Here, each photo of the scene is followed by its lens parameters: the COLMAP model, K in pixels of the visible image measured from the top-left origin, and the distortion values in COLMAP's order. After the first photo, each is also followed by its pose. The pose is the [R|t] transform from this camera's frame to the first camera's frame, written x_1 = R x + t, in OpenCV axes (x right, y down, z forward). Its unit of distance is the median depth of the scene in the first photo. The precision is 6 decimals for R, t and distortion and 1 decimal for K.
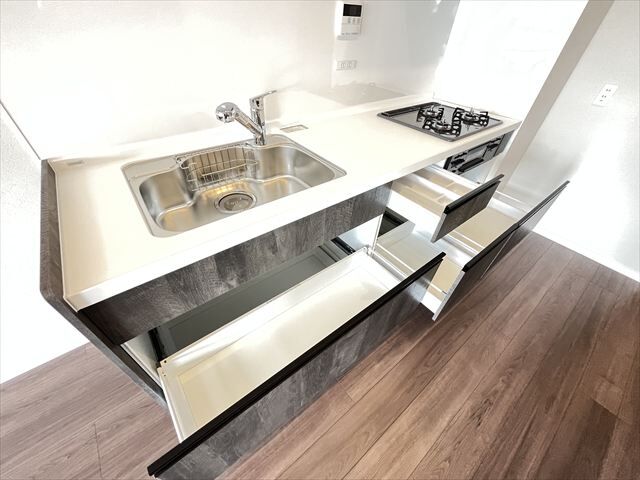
lens RADIAL K [[257.2, 0, 320.0], [0, 257.2, 240.0], [0, 0, 1]] dist [-0.000220, -0.000269]
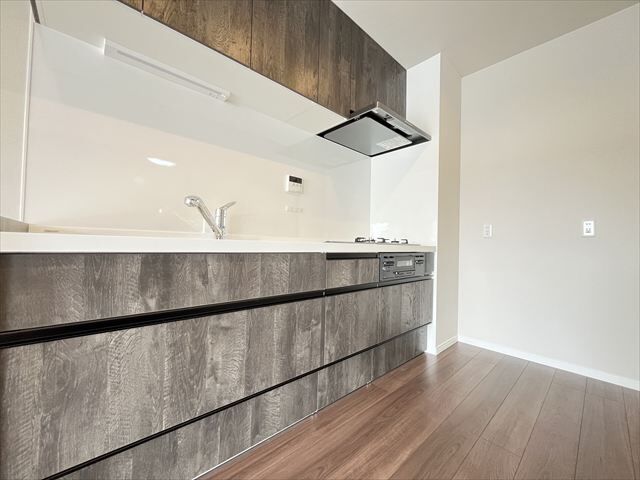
lens RADIAL K [[257.2, 0, 320.0], [0, 257.2, 240.0], [0, 0, 1]] dist [-0.000220, -0.000269]
pose [[0.996867, -0.022152, 0.075928, 0.149523], [0.067270, 0.742363, -0.666613, 0.452597], [-0.041599, 0.669632, 0.741527, 0.066366]]
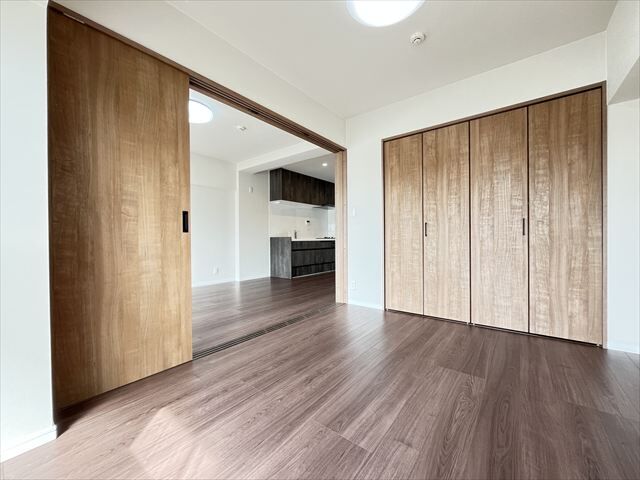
lens RADIAL K [[257.2, 0, 320.0], [0, 257.2, 240.0], [0, 0, 1]] dist [-0.000220, -0.000269]
pose [[0.968794, -0.053477, 0.242032, -1.010845], [0.197610, 0.756087, -0.623926, 3.023181], [-0.149631, 0.652283, 0.743059, -2.995220]]
